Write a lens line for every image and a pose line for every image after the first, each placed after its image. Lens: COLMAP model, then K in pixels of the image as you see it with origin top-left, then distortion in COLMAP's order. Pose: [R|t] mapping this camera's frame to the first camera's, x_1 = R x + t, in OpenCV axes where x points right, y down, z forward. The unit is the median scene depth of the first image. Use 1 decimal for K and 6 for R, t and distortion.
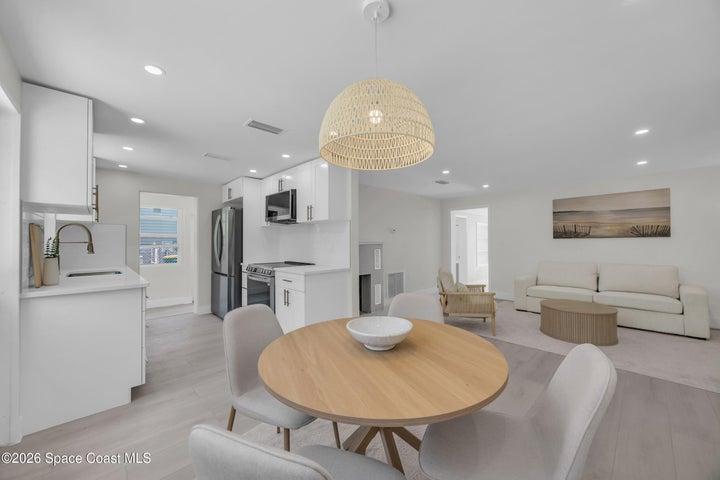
lens RADIAL K [[277.3, 0, 362.2], [0, 277.3, 241.3], [0, 0, 1]] dist [0.000103, -0.000064]
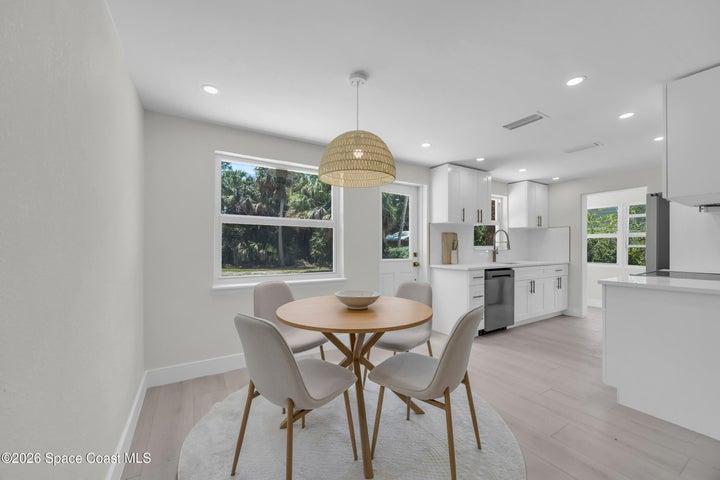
lens RADIAL K [[279.3, 0, 362.5], [0, 279.3, 247.4], [0, 0, 1]] dist [-0.000719, -0.000154]
pose [[-0.218664, 0.005316, -0.975786, 0.429227], [0.006743, 0.999970, 0.003937, 0.013677], [0.975777, -0.005719, -0.218693, 0.386149]]
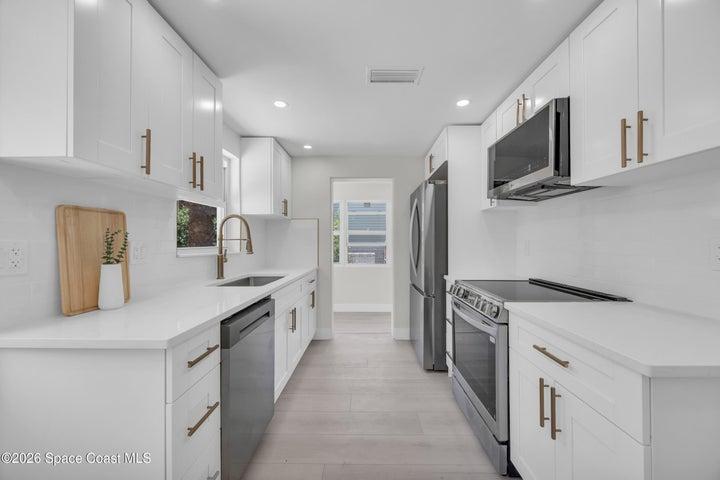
lens RADIAL K [[277.3, 0, 362.2], [0, 277.3, 241.3], [0, 0, 1]] dist [0.000103, -0.000064]
pose [[0.708551, 0.000622, -0.705660, -0.147621], [0.002356, 0.999992, 0.003246, 0.004757], [0.705656, -0.003962, 0.708544, 0.459248]]
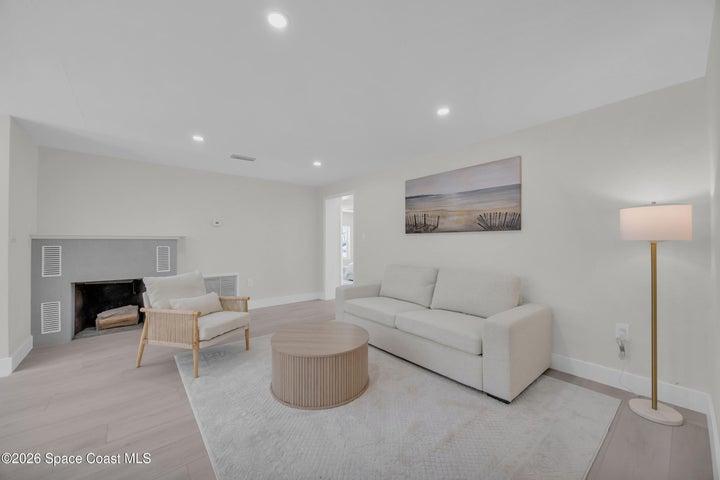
lens RADIAL K [[277.3, 0, 362.2], [0, 277.3, 241.3], [0, 0, 1]] dist [0.000103, -0.000064]
pose [[0.997207, 0.005481, -0.074489, 0.746577], [-0.005166, 0.999977, 0.004423, 0.009813], [0.074512, -0.004025, 0.997212, 0.301535]]
